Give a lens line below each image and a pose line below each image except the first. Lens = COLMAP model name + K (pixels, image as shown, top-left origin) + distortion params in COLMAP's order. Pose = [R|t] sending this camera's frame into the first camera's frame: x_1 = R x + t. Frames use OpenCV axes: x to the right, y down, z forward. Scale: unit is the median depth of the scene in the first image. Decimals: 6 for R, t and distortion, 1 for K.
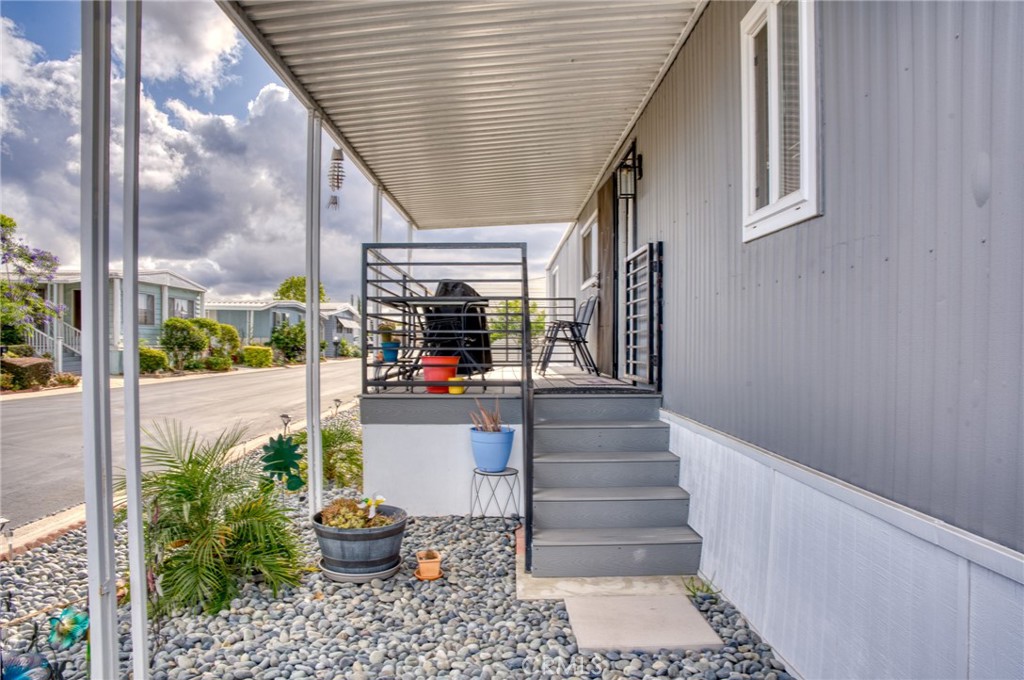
lens RADIAL K [[723.6, 0, 512.0], [0, 723.6, 340.0], [0, 0, 1]] dist [-0.001847, -0.000735]
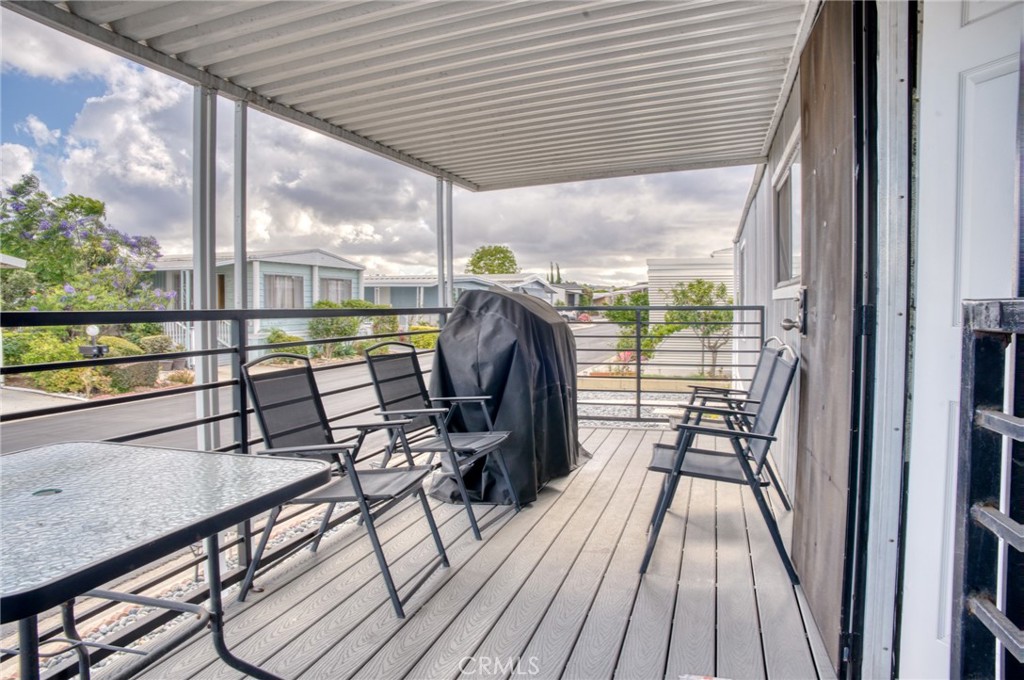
lens RADIAL K [[755.8, 0, 512.0], [0, 755.8, 340.0], [0, 0, 1]] dist [-0.108126, -0.000552]
pose [[0.964636, 0.007725, -0.263474, 0.051694], [0.003166, 0.999159, 0.040886, -0.054476], [0.263568, -0.040275, 0.963800, 0.405726]]
